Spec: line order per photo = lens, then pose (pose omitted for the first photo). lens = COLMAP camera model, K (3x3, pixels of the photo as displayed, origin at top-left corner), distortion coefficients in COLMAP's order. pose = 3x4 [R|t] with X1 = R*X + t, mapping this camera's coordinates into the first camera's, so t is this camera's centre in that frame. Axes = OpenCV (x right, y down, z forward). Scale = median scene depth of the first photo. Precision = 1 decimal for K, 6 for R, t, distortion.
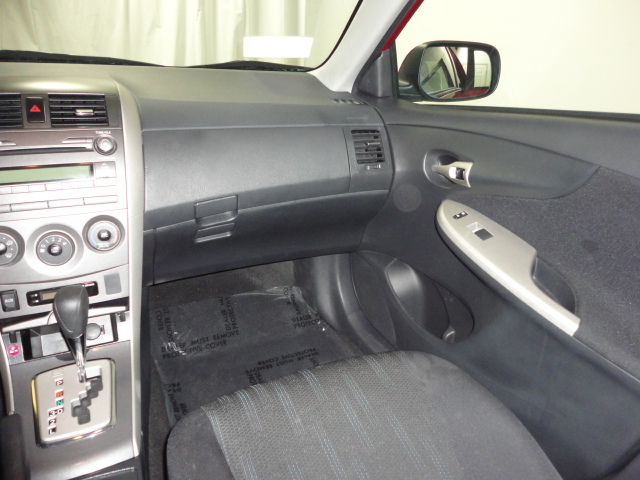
lens RADIAL K [[468.0, 0, 320.0], [0, 468.0, 240.0], [0, 0, 1]] dist [0.004617, -0.000087]
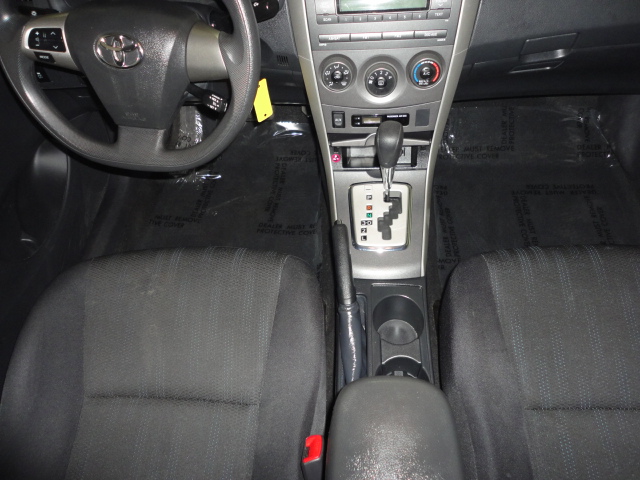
lens RADIAL K [[468.0, 0, 320.0], [0, 468.0, 240.0], [0, 0, 1]] dist [0.004617, -0.000087]
pose [[0.869236, 0.320903, -0.376097, -0.164504], [-0.078523, 0.840673, 0.535819, -0.221623], [0.488121, -0.436222, 0.755942, -0.018721]]
